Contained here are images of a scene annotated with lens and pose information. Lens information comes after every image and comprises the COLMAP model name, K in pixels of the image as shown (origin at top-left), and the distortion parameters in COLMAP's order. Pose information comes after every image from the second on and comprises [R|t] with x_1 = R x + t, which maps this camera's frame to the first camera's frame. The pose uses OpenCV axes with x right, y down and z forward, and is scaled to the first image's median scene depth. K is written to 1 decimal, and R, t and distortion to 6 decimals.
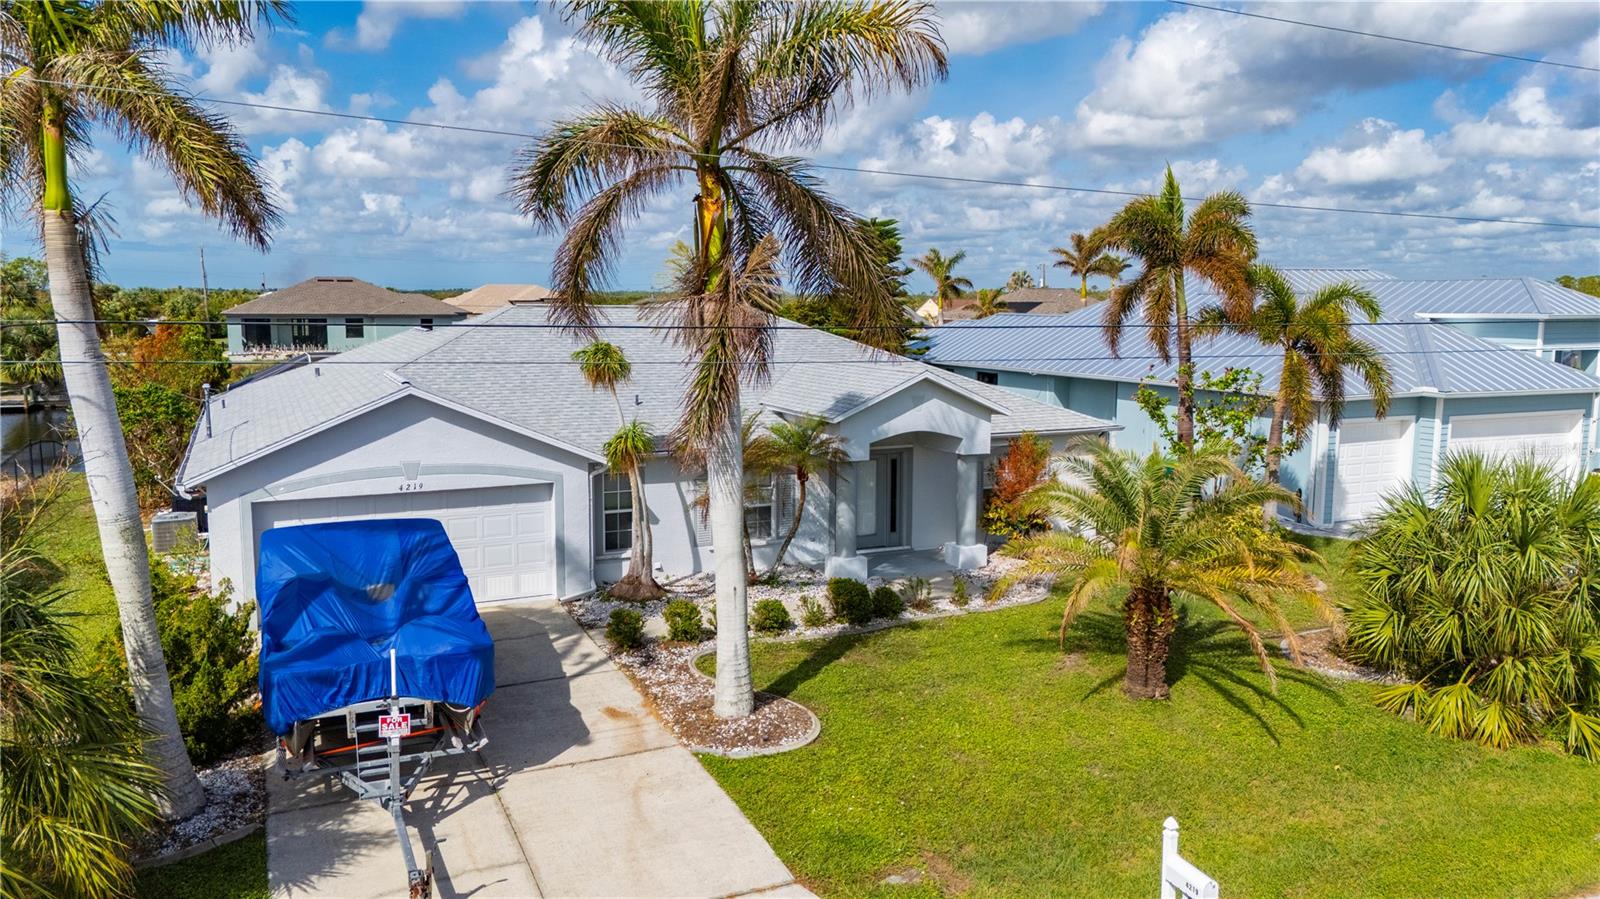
lens RADIAL K [[1176.1, 0, 802.6], [0, 1176.1, 460.6], [0, 0, 1]] dist [0.063589, -0.052472]
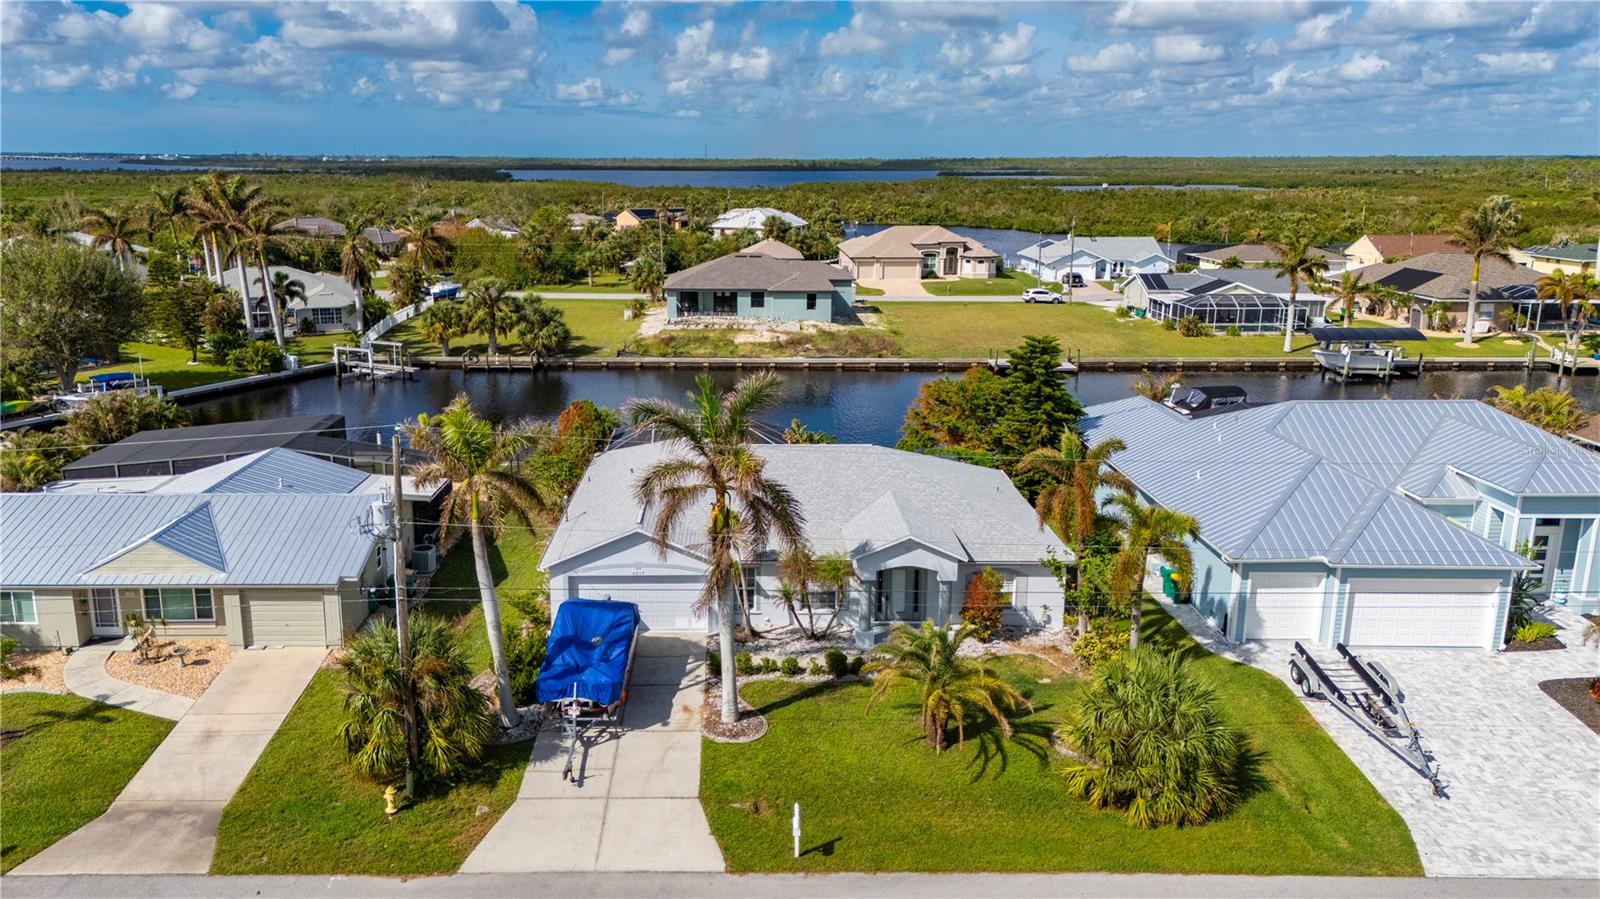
lens RADIAL K [[1176.1, 0, 747.2], [0, 1176.1, 541.3], [0, 0, 1]] dist [0.063589, -0.052472]
pose [[0.909701, 0.126552, -0.395511, 0.700611], [-0.056692, 0.981363, 0.183613, -0.457874], [0.411376, -0.144611, 0.899921, -0.816339]]
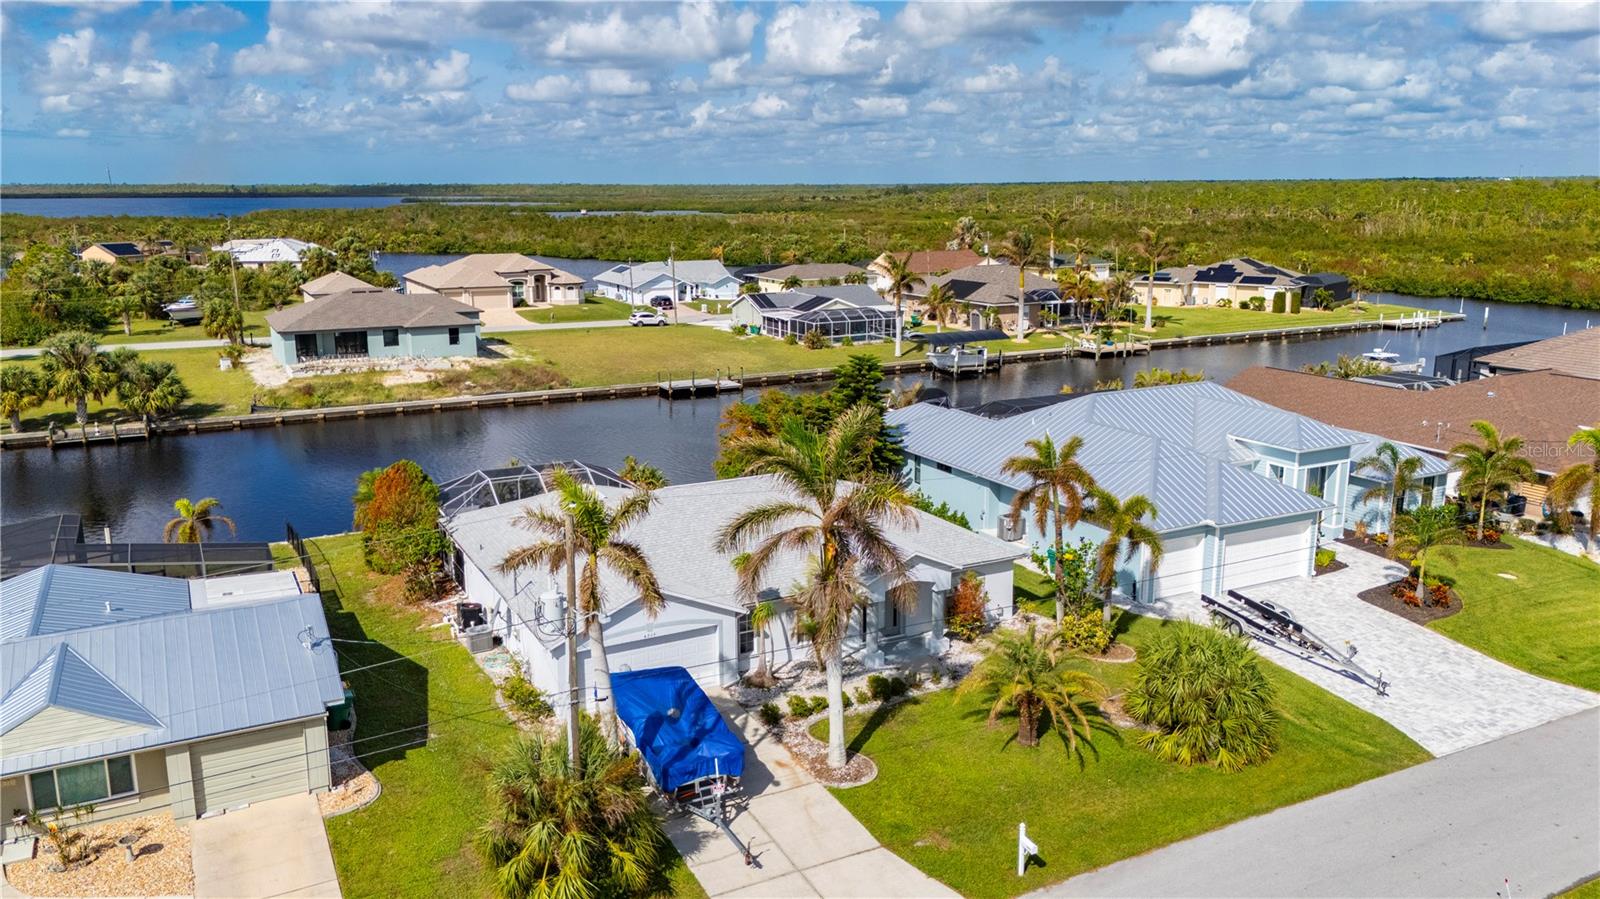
lens RADIAL K [[1176.1, 0, 799.3], [0, 1176.1, 525.2], [0, 0, 1]] dist [0.063589, -0.052472]
pose [[0.998816, -0.021544, 0.043608, -0.185210], [0.015145, 0.989739, 0.142082, -0.459514], [-0.046222, -0.141253, 0.988894, -0.935313]]
